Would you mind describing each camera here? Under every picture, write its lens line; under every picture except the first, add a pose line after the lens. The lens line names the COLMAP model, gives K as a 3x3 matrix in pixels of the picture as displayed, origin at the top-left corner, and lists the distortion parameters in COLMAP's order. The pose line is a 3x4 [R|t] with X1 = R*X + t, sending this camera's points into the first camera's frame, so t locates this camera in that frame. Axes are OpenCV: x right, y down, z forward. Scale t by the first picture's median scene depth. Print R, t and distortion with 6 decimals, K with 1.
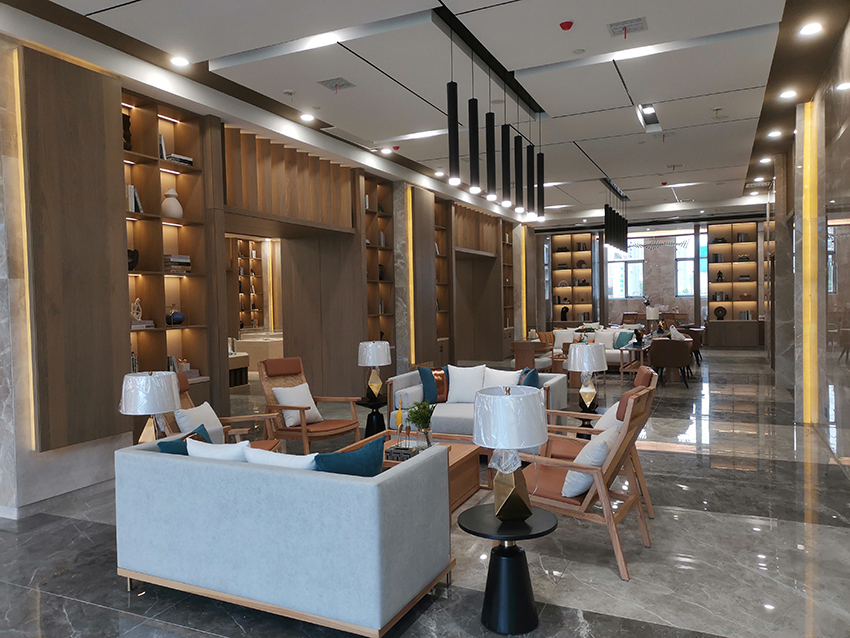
lens RADIAL K [[638.5, 0, 427.5], [0, 638.5, 321.9], [0, 0, 1]] dist [0.034946, -0.012952]
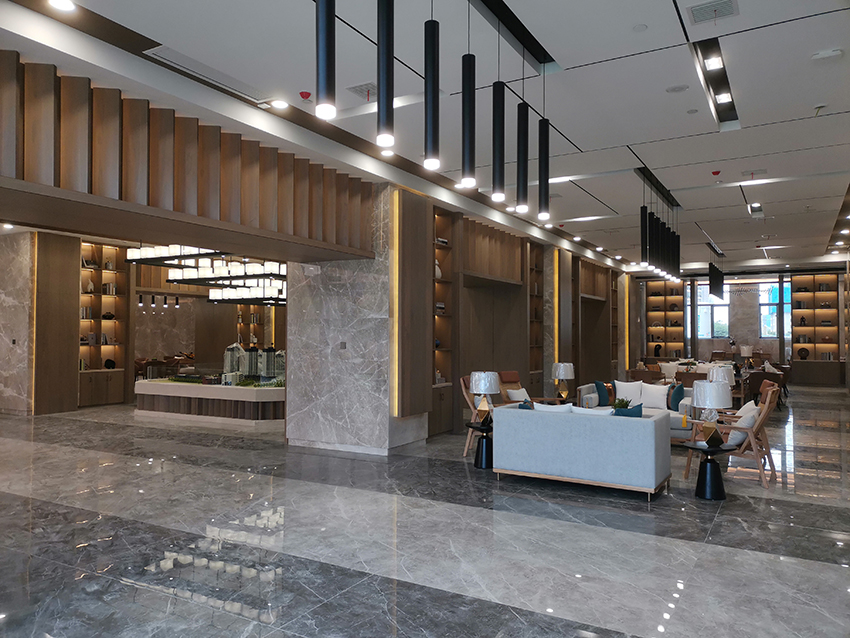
lens RADIAL K [[638.5, 0, 423.5], [0, 638.5, 320.0], [0, 0, 1]] dist [0.034946, -0.012952]
pose [[0.995070, 0.022561, -0.096576, -0.107595], [-0.027993, 0.998079, -0.055269, 0.009435], [0.095143, 0.057700, 0.993790, -0.205896]]
